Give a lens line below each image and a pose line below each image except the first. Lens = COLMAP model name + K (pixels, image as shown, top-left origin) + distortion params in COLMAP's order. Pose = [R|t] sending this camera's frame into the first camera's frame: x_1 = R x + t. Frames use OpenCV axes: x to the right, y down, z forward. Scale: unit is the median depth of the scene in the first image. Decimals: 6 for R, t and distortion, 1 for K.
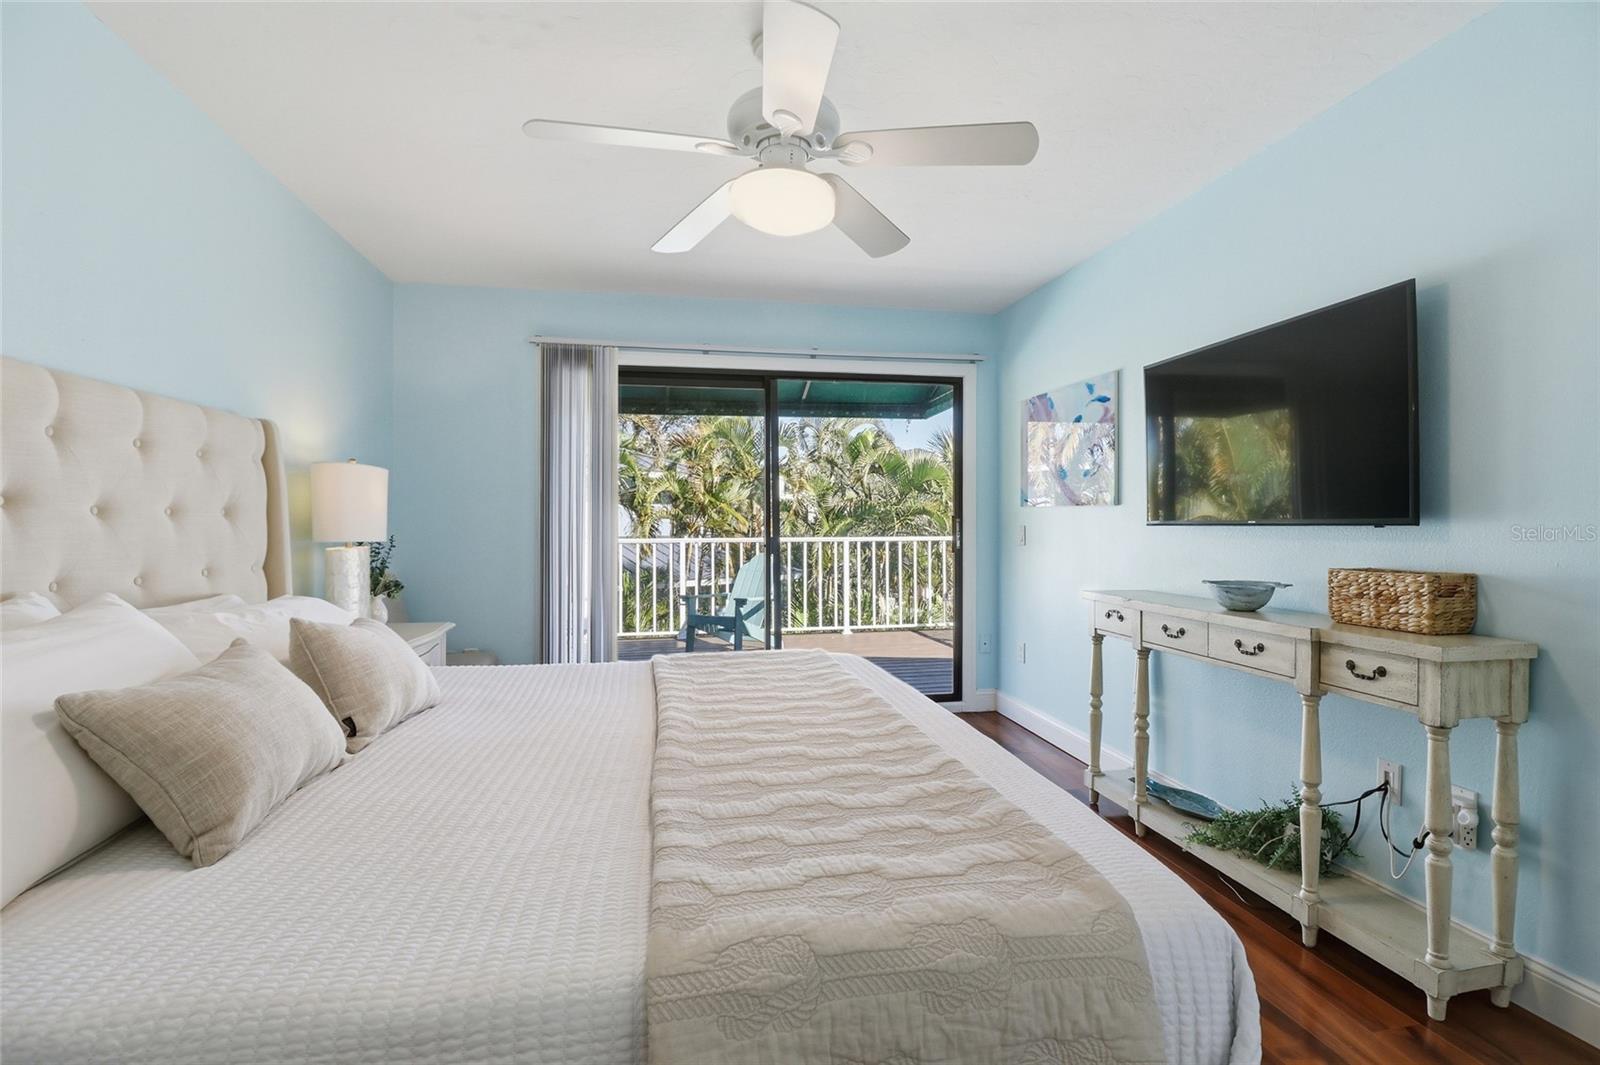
lens RADIAL K [[752.5, 0, 806.5], [0, 752.5, 528.0], [0, 0, 1]] dist [0.002267, -0.013734]
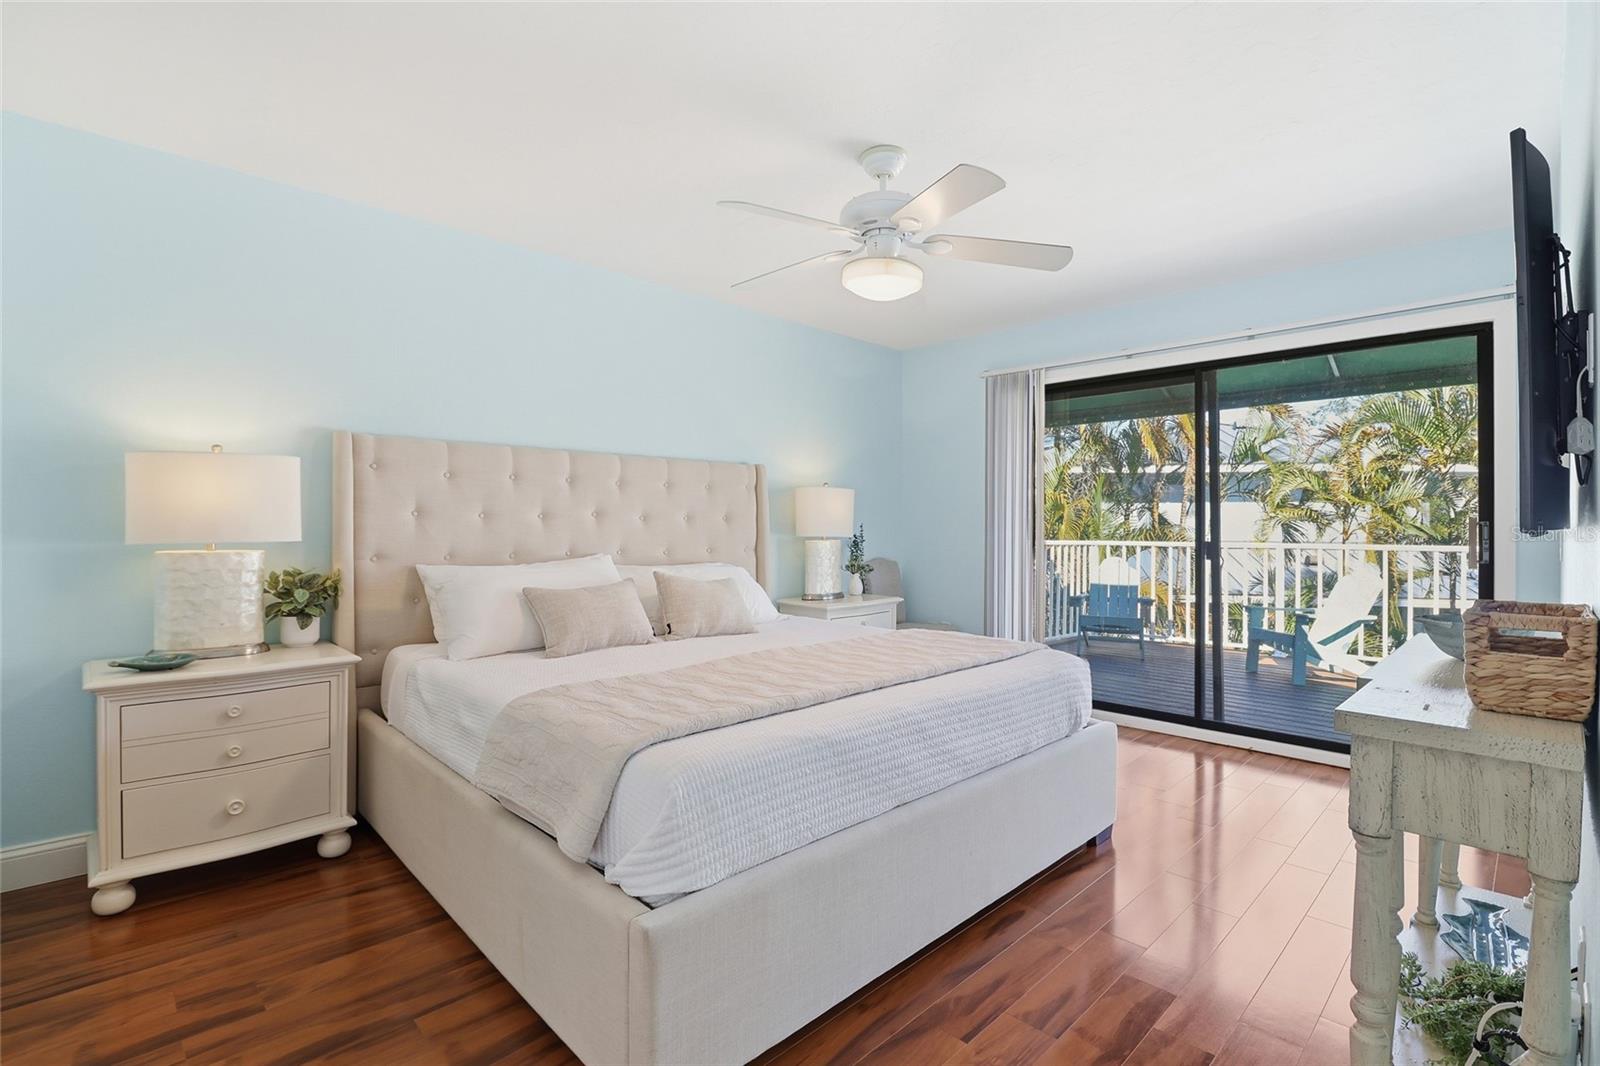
lens RADIAL K [[752.5, 0, 806.5], [0, 752.5, 528.5], [0, 0, 1]] dist [0.002267, -0.013734]
pose [[0.549316, 0.008002, -0.835577, 0.594572], [-0.010004, 0.999945, 0.003000, -0.002342], [0.835555, 0.006711, 0.549366, 0.106259]]
